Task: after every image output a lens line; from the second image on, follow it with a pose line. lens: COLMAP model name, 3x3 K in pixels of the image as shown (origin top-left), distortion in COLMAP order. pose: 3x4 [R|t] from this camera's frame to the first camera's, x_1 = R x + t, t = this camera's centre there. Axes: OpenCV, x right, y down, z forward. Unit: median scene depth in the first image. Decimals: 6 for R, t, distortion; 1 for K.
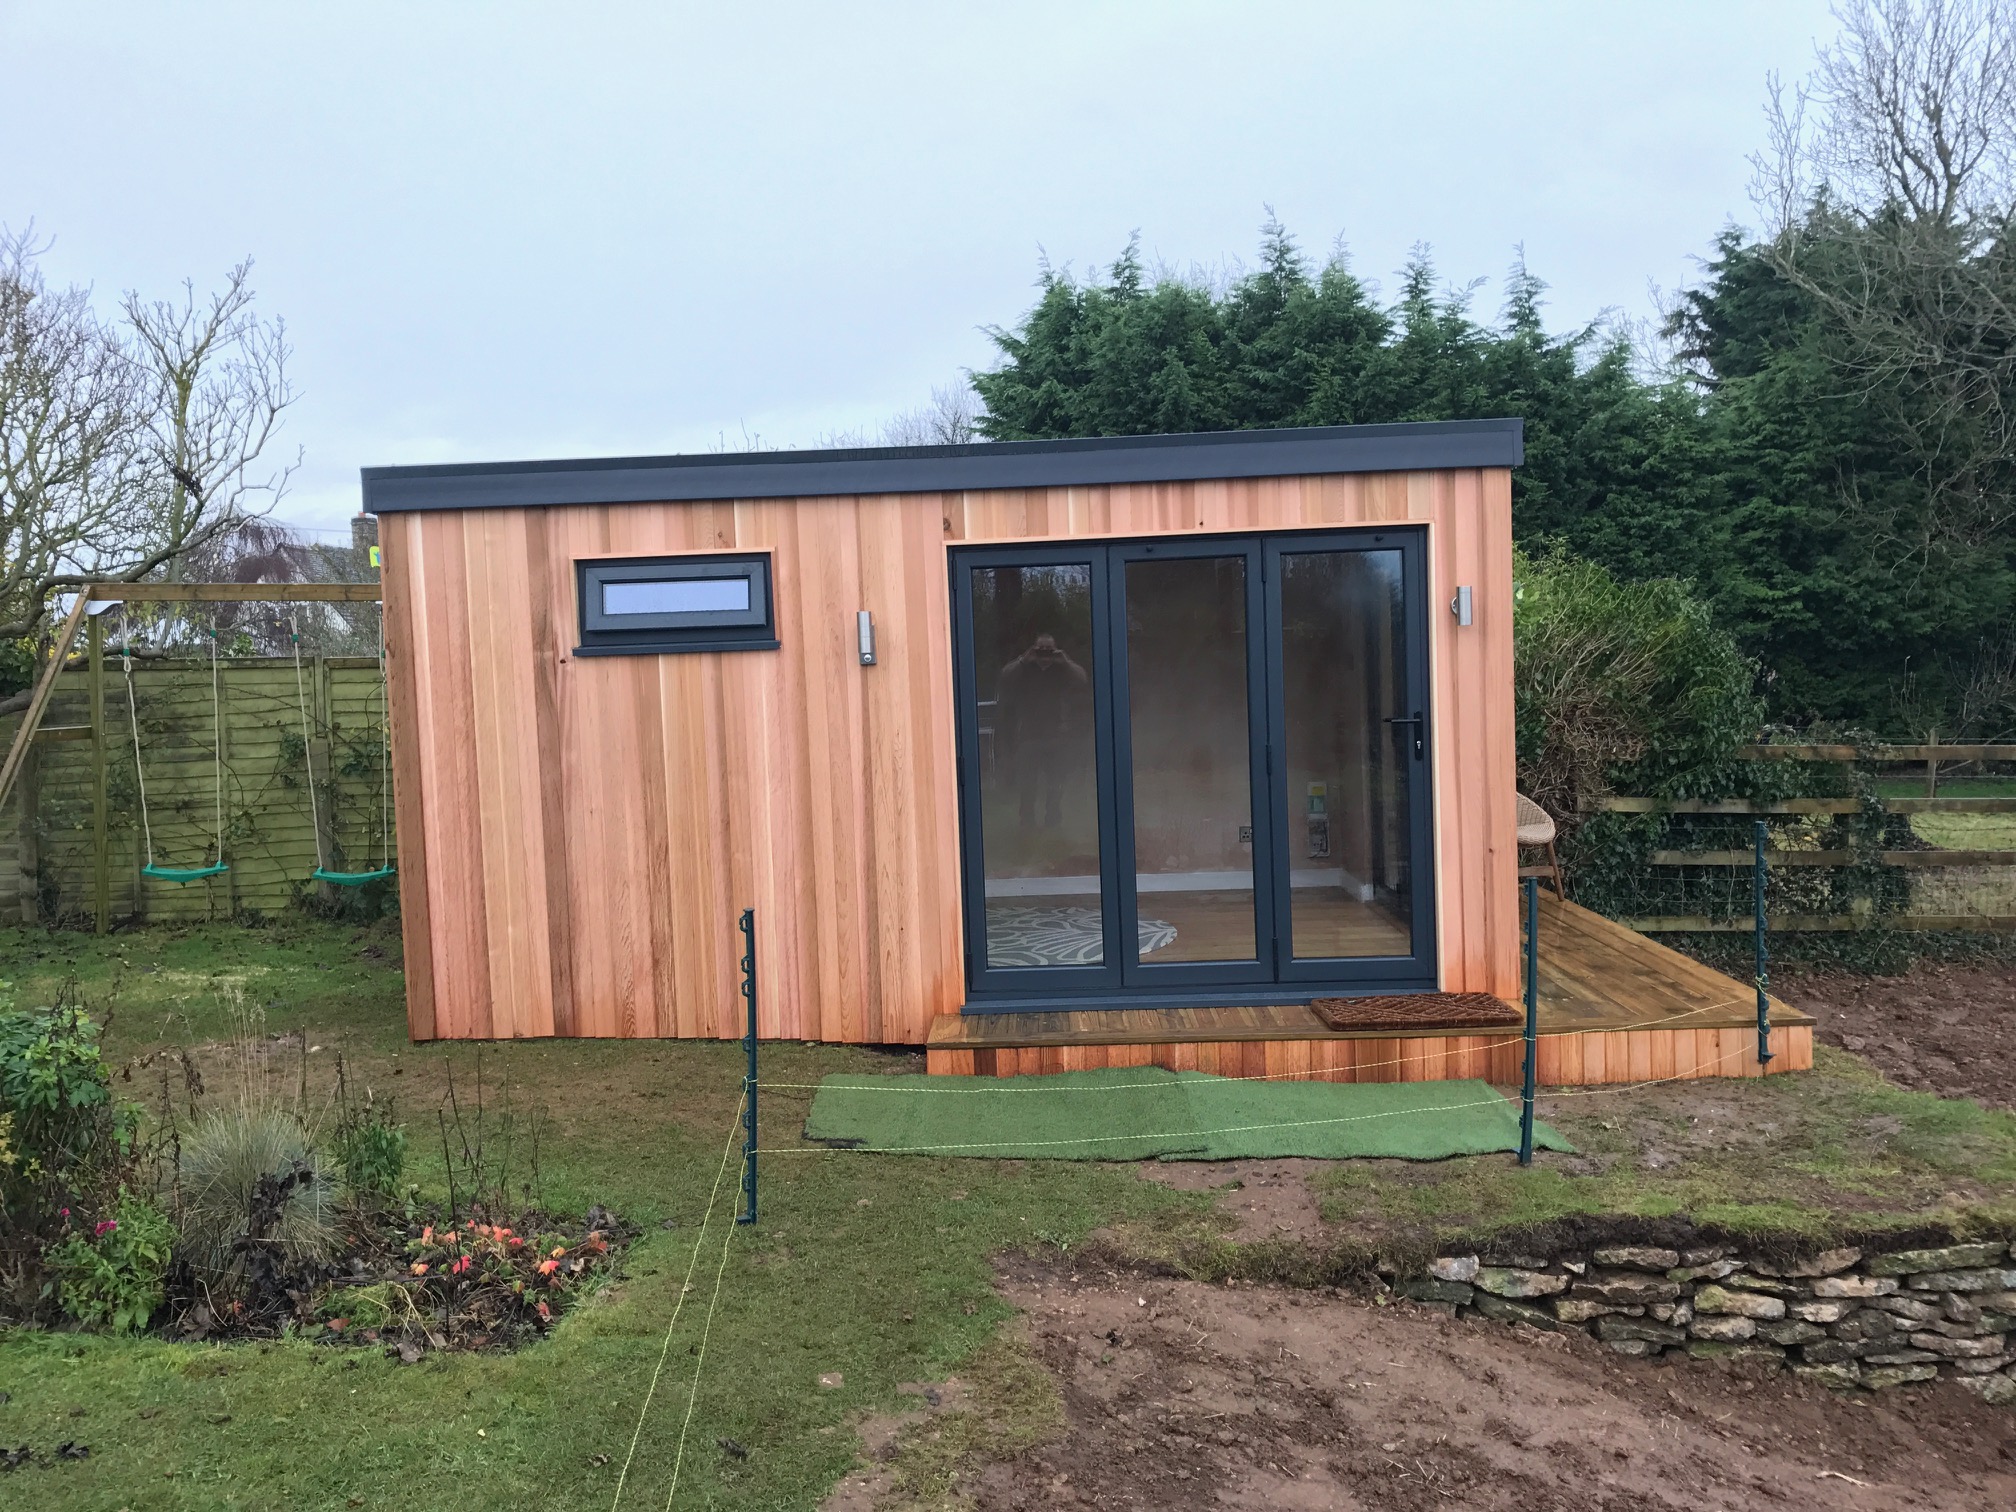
lens RADIAL K [[1604.7, 0, 1031.9], [0, 1604.7, 759.7], [0, 0, 1]] dist [0.043725, -0.061295]
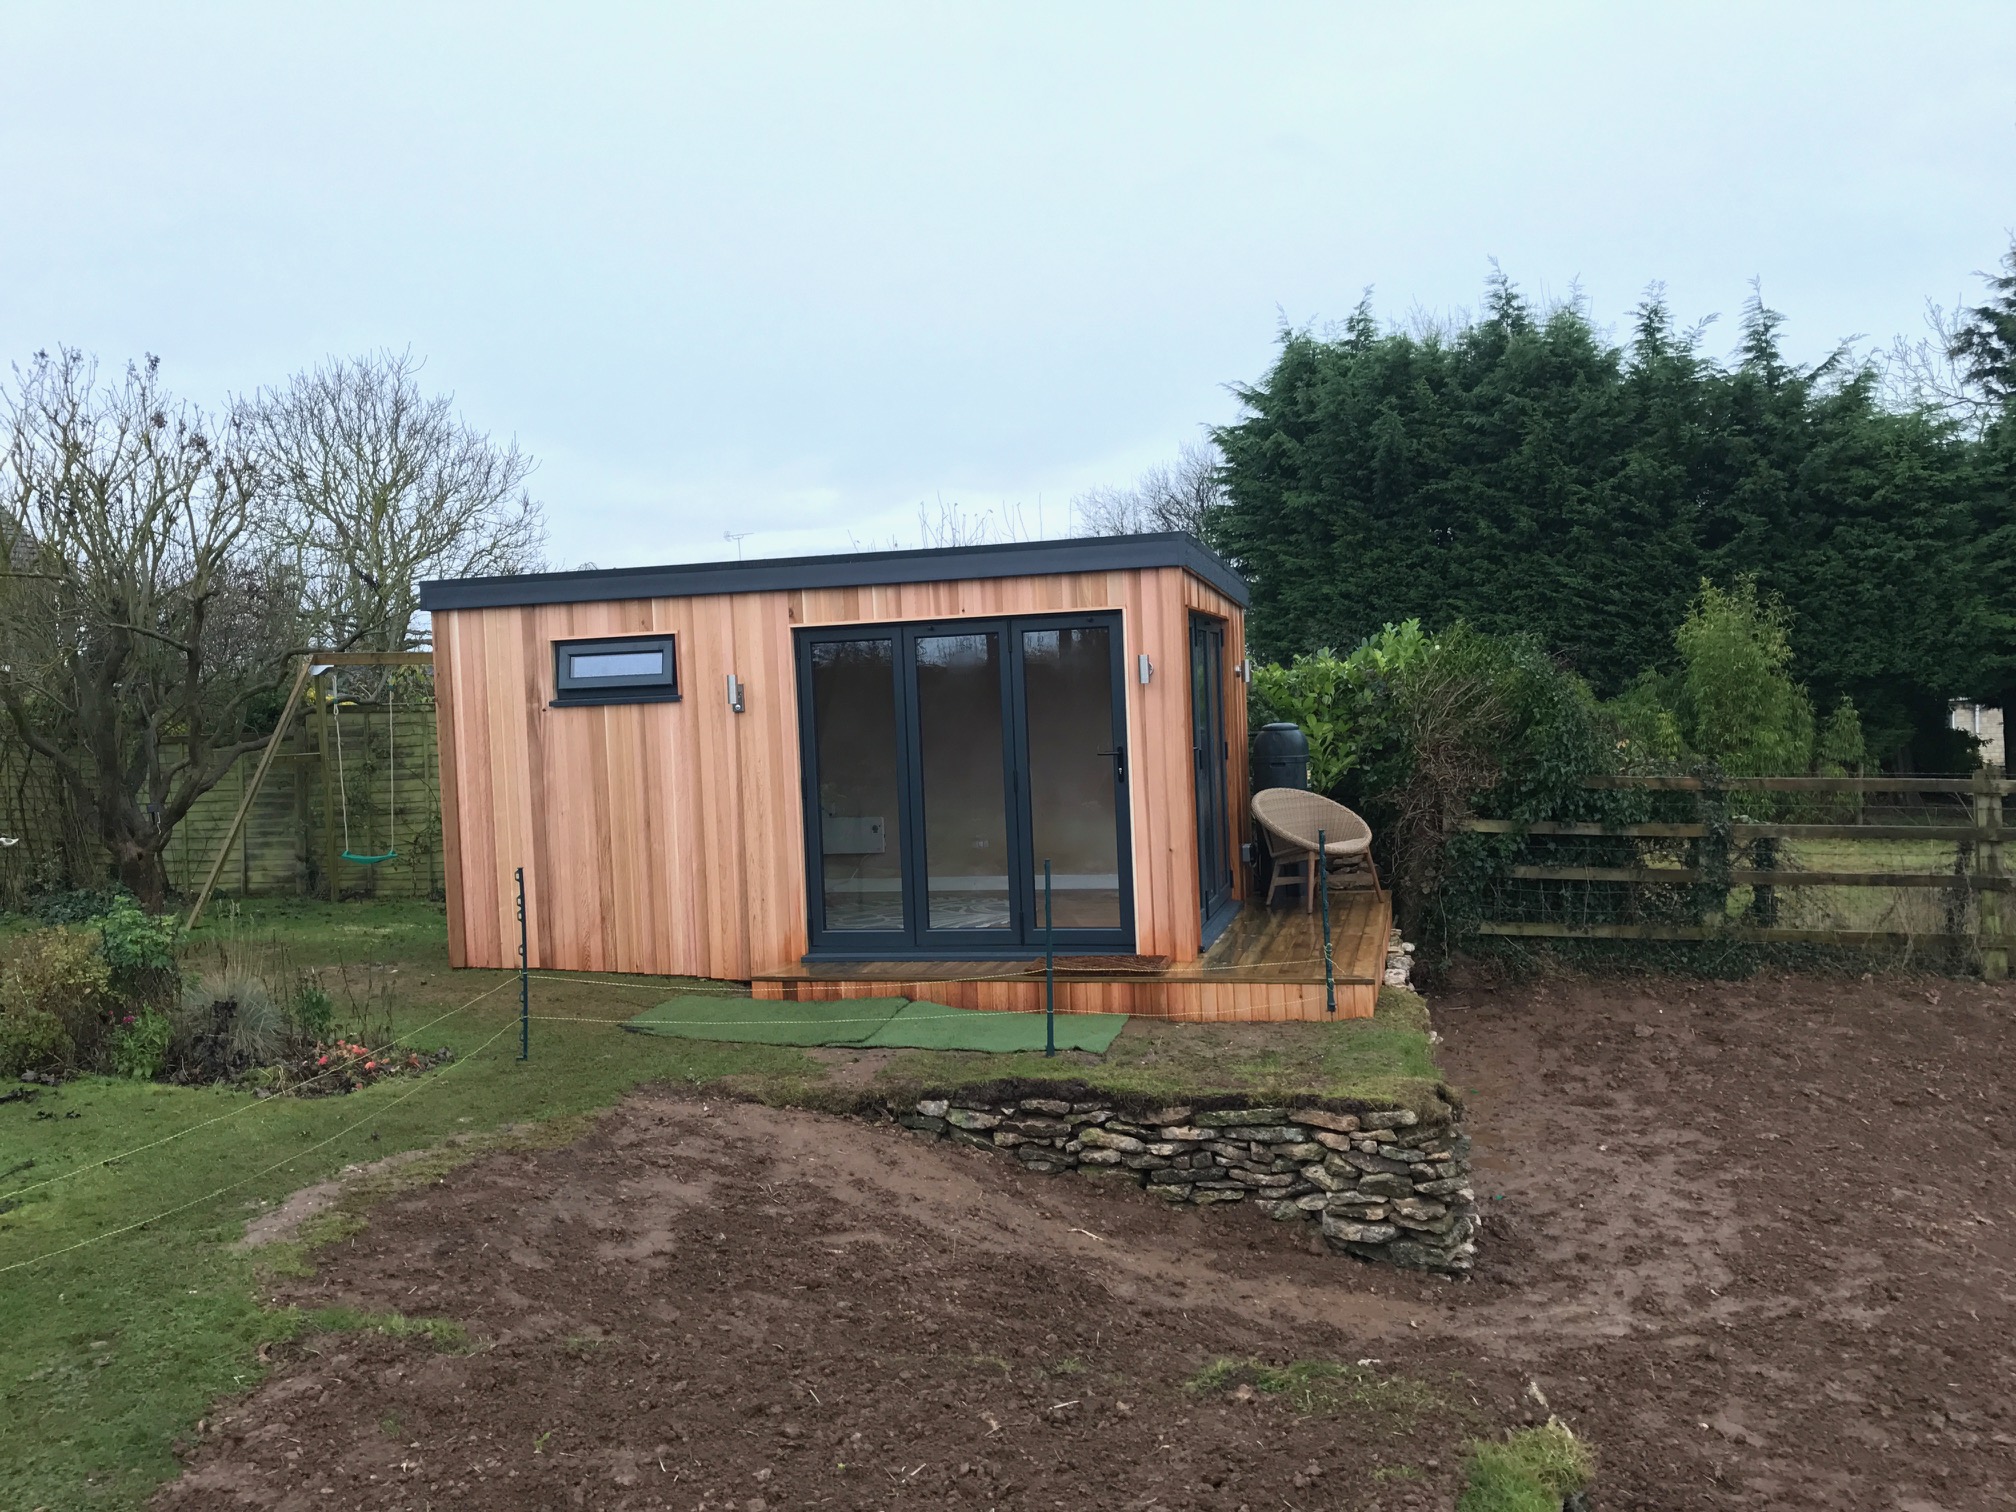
lens RADIAL K [[1606.0, 0, 1052.9], [0, 1606.0, 750.4], [0, 0, 1]] dist [0.043725, -0.069055]
pose [[0.976455, 0.004695, -0.215670, 0.472459], [-0.009985, 0.999675, -0.023444, 0.005228], [0.215490, 0.025046, 0.976185, -0.326555]]
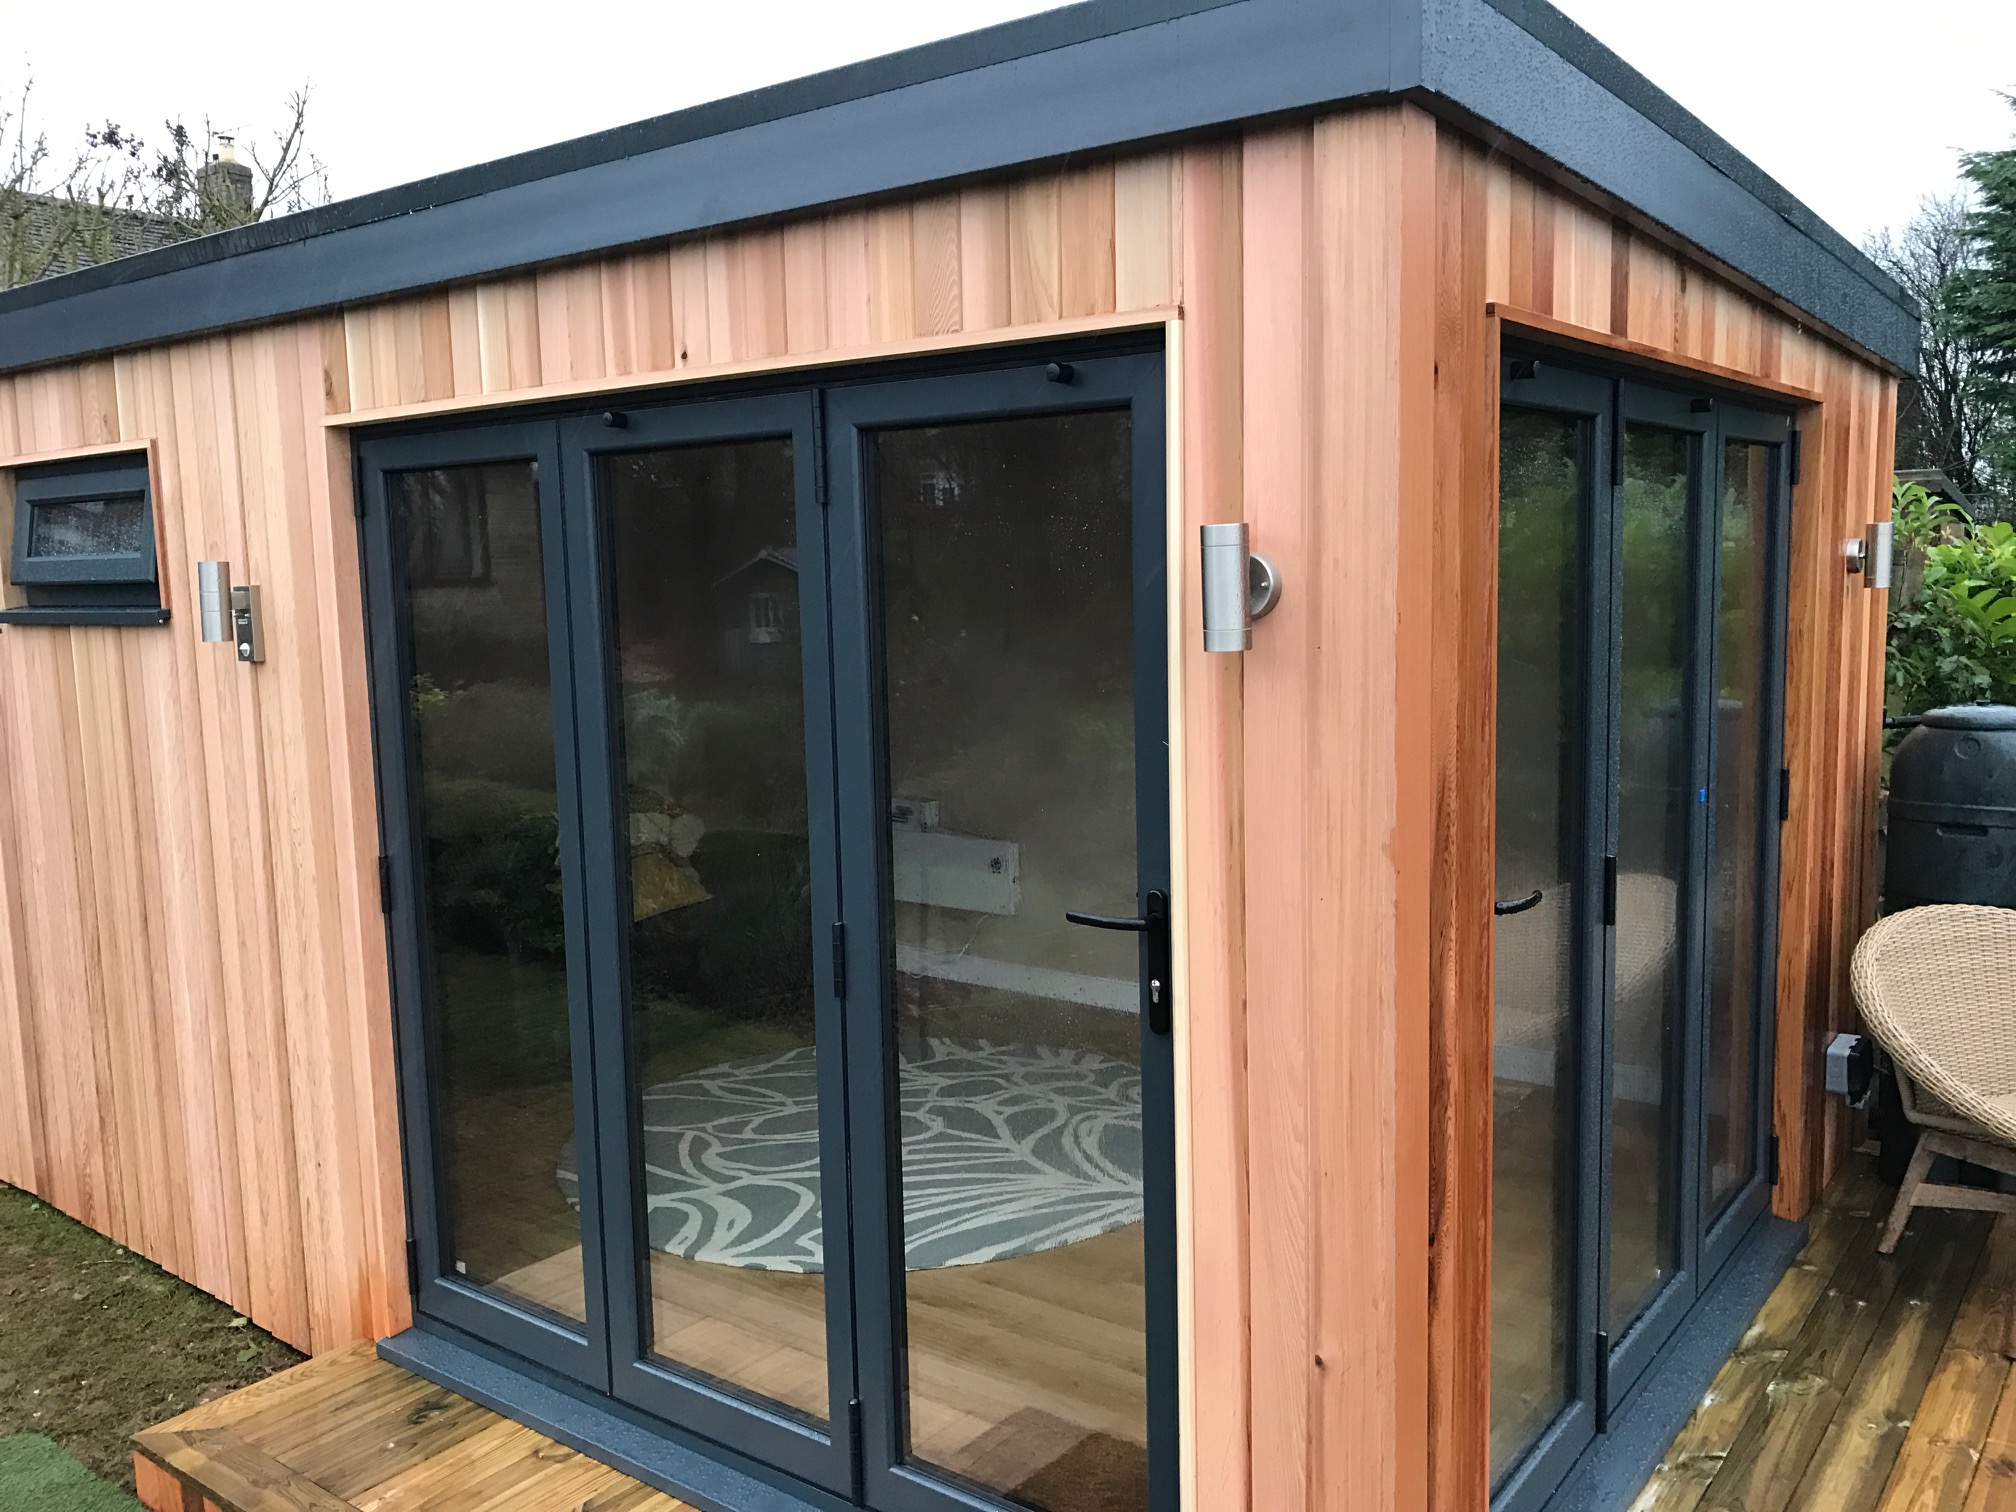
lens RADIAL K [[1677.0, 0, 1008.0], [0, 1677.0, 756.0], [0, 0, 1]] dist [-0.012628, -0.012744]
pose [[0.803583, 0.089404, -0.588440, 0.414291], [-0.046685, 0.995076, 0.087432, -0.087091], [0.593359, -0.042788, 0.803800, 0.700724]]
